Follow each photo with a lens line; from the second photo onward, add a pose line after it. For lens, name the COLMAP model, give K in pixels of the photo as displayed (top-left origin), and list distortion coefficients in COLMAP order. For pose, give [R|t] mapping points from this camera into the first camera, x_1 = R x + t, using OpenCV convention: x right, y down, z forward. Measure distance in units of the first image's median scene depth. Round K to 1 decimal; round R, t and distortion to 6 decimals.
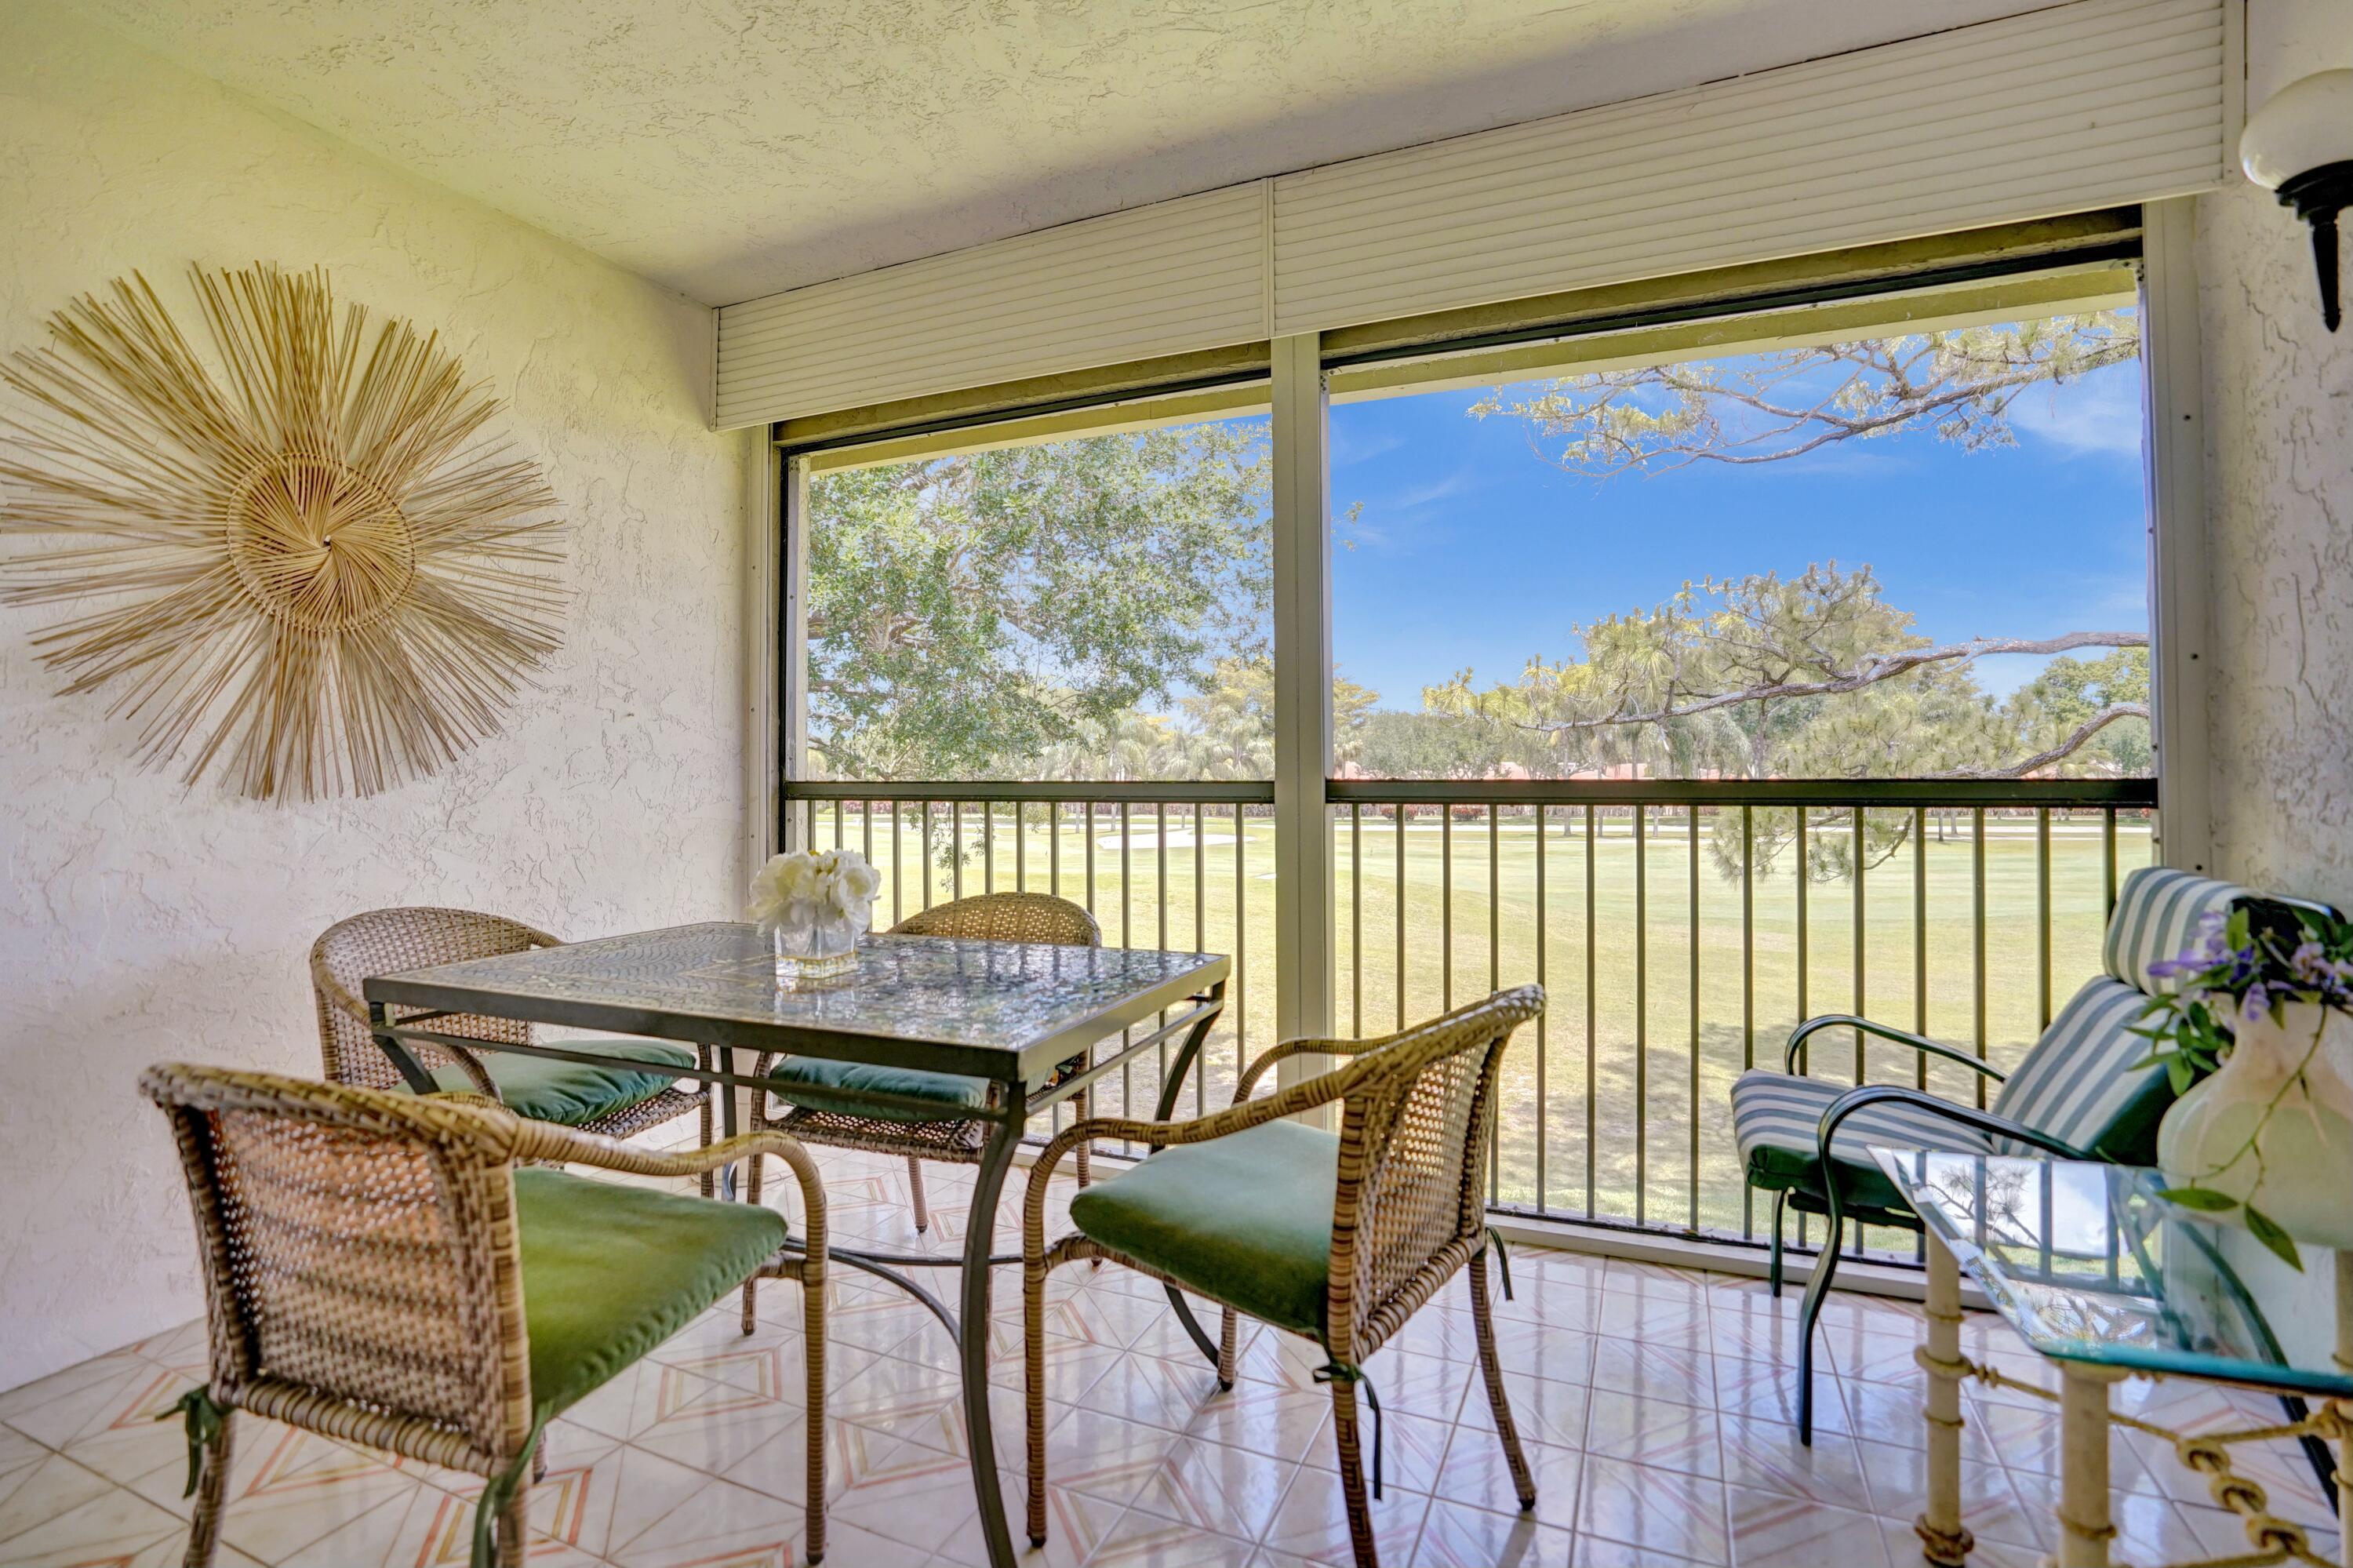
lens RADIAL K [[1103.7, 0, 1156.2], [0, 1103.7, 741.1], [0, 0, 1]] dist [-0.064955, 0.025299]
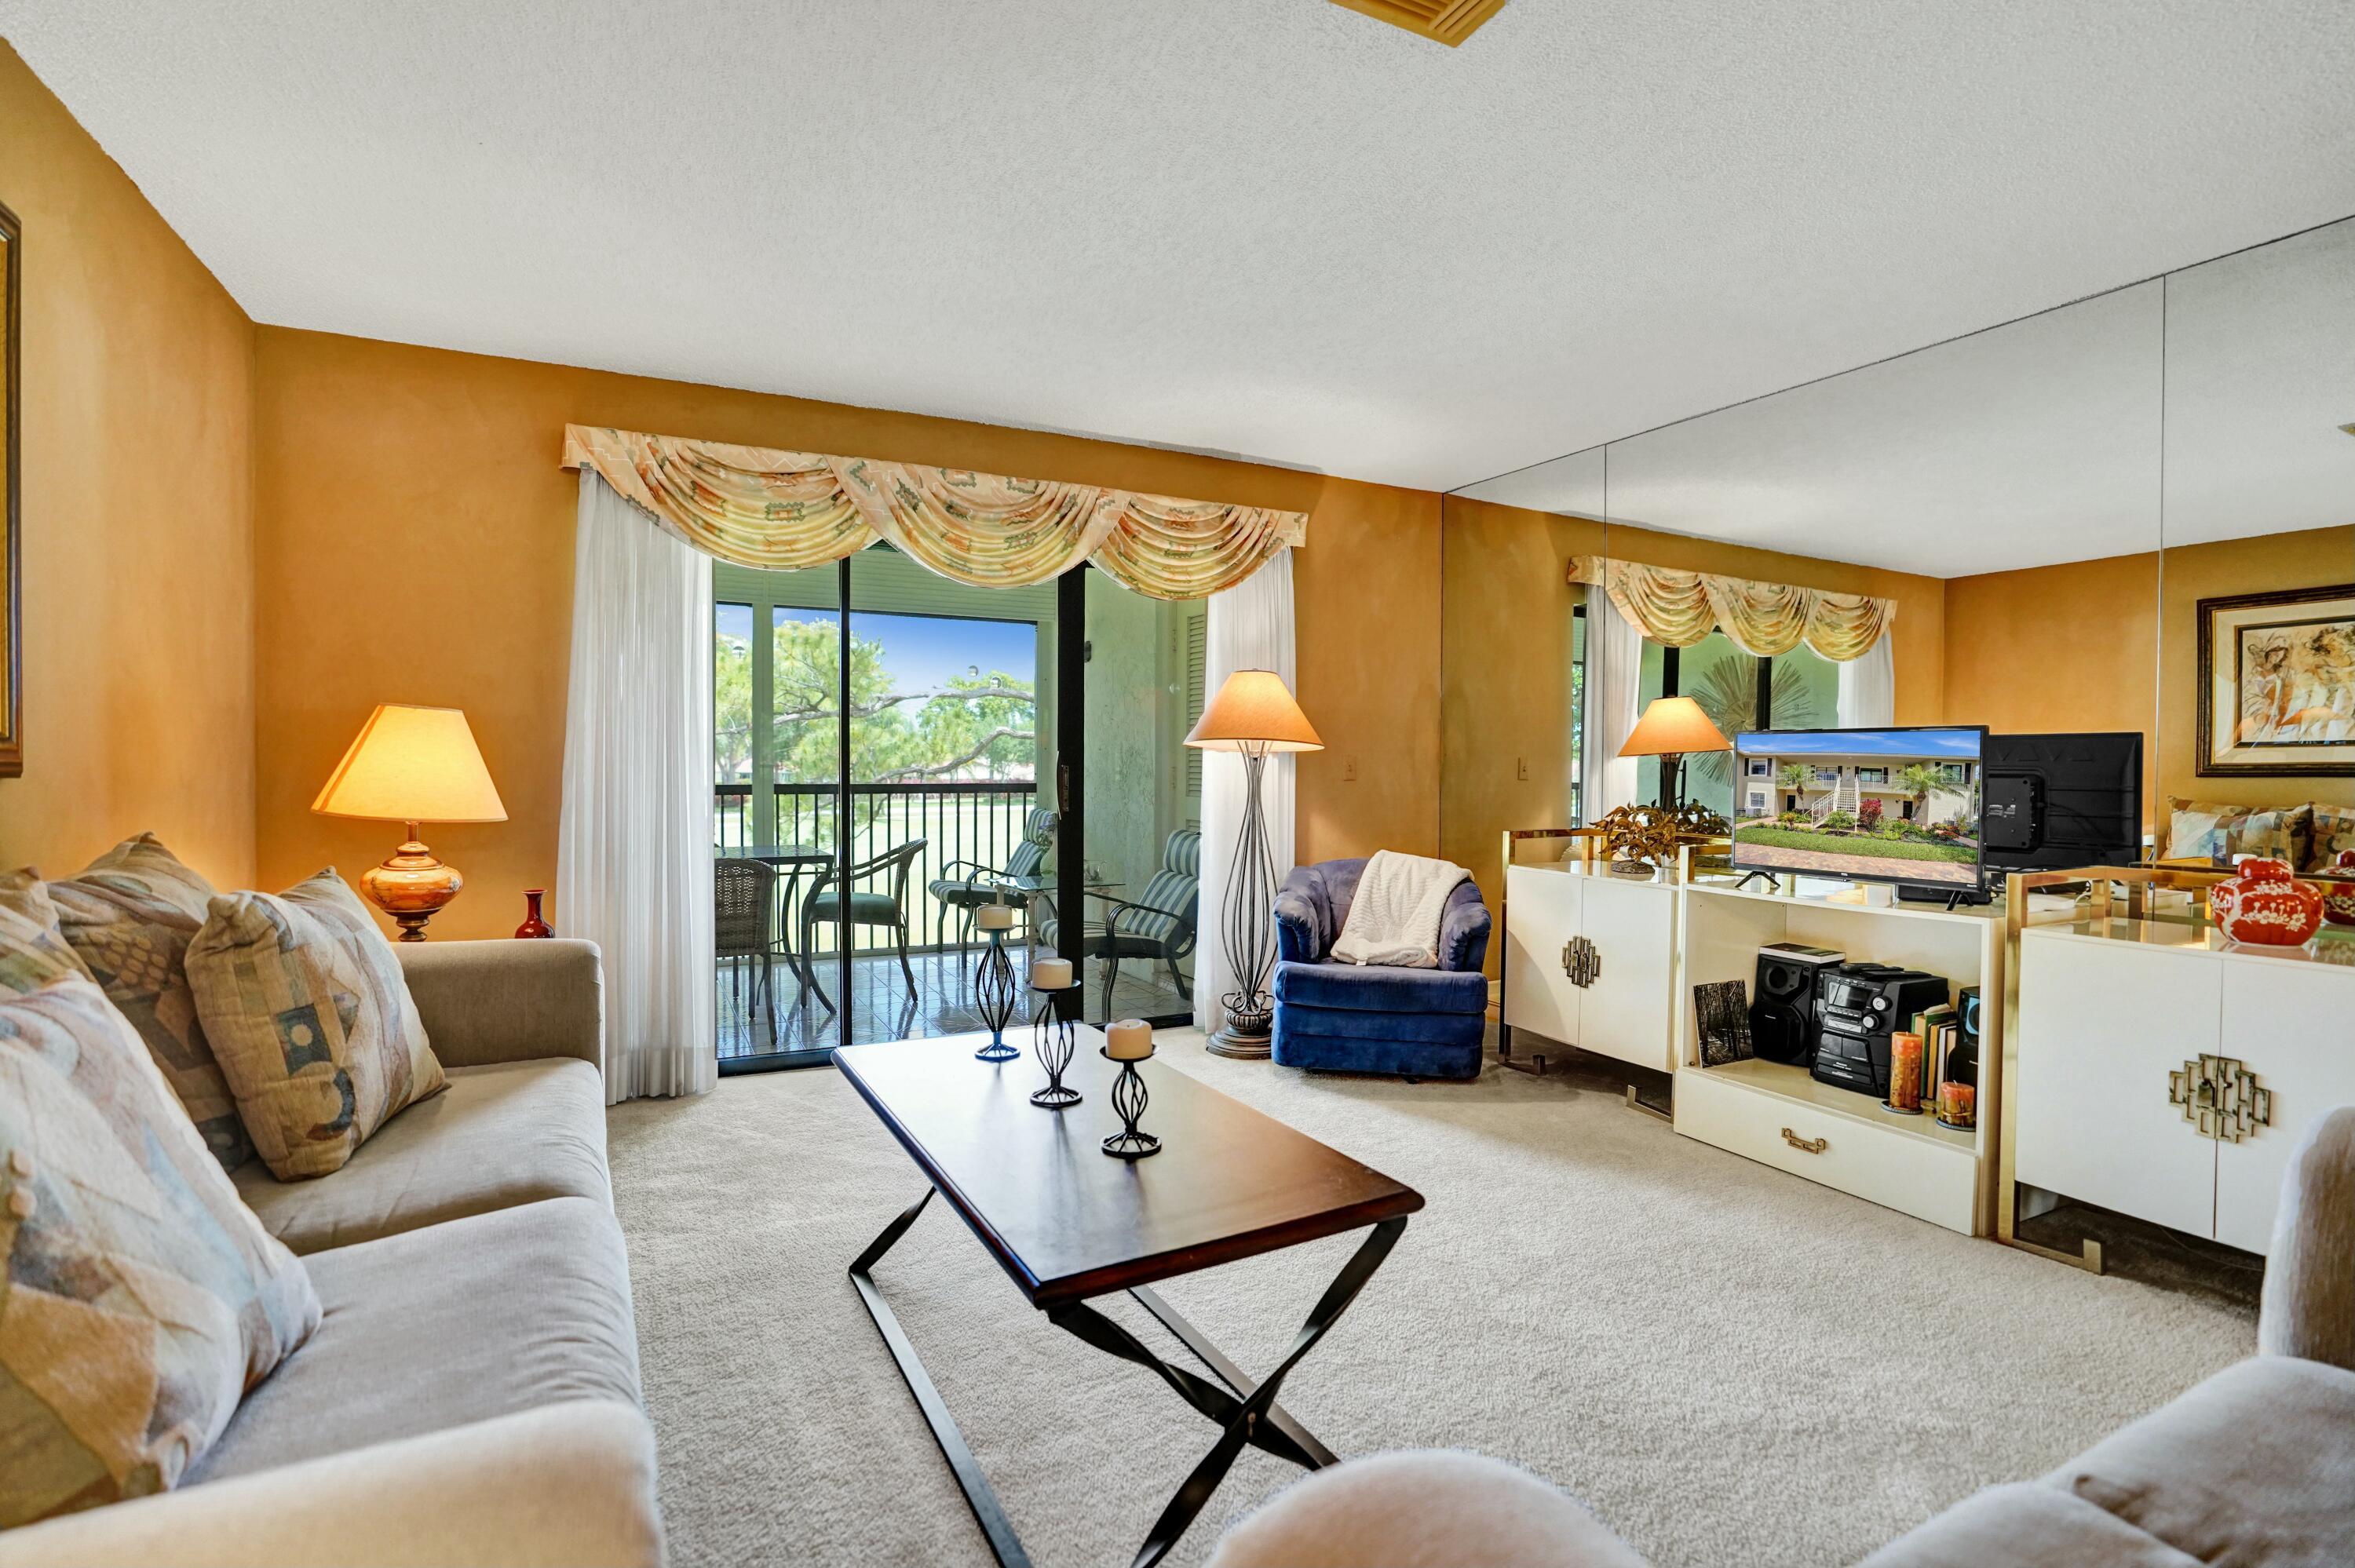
lens RADIAL K [[1104.4, 0, 1171.1], [0, 1104.4, 782.4], [0, 0, 1]] dist [-0.064955, 0.025299]
pose [[0.617427, -0.003851, 0.786619, -1.385851], [-0.034504, 0.998893, 0.031973, -0.085615], [-0.785871, -0.046882, 0.616611, -1.338882]]
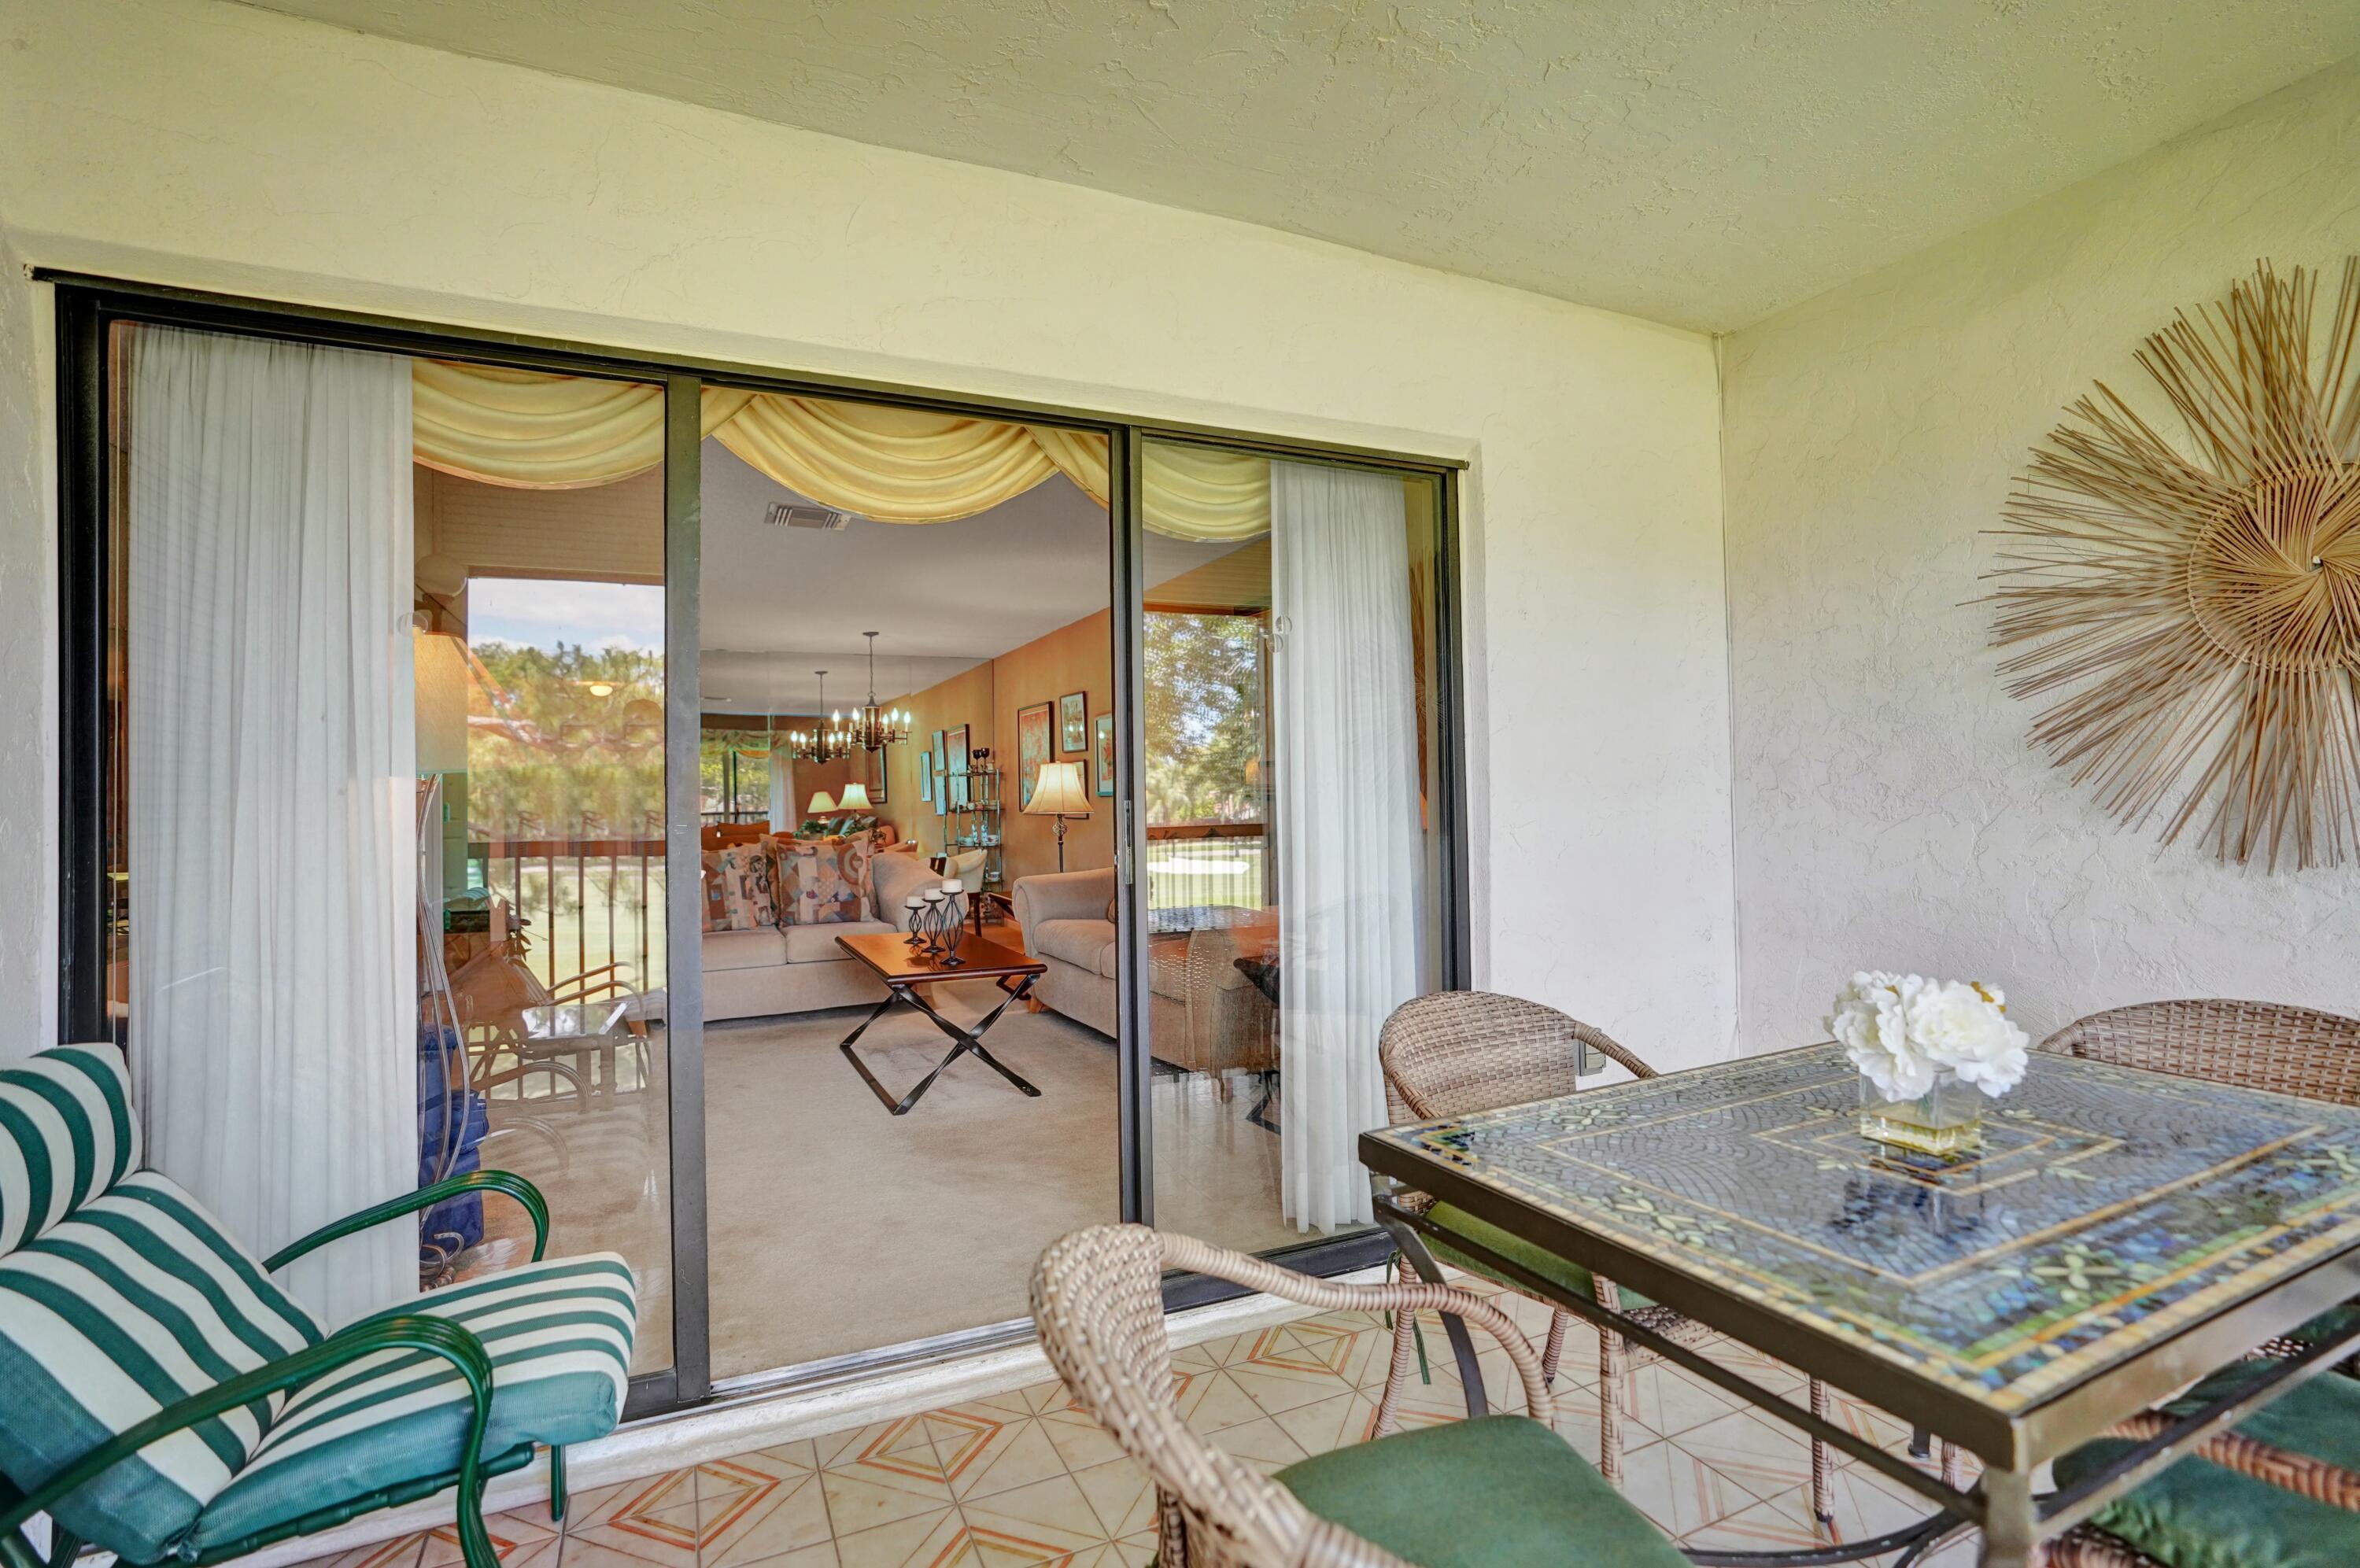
lens RADIAL K [[1106.8, 0, 1178.2], [0, 1106.8, 780.7], [0, 0, 1]] dist [-0.064955, 0.025299]
pose [[-0.655564, -0.011044, -0.755059, 0.459911], [0.024113, 0.999077, -0.035548, -0.006332], [0.754754, -0.041511, -0.654693, 0.884490]]
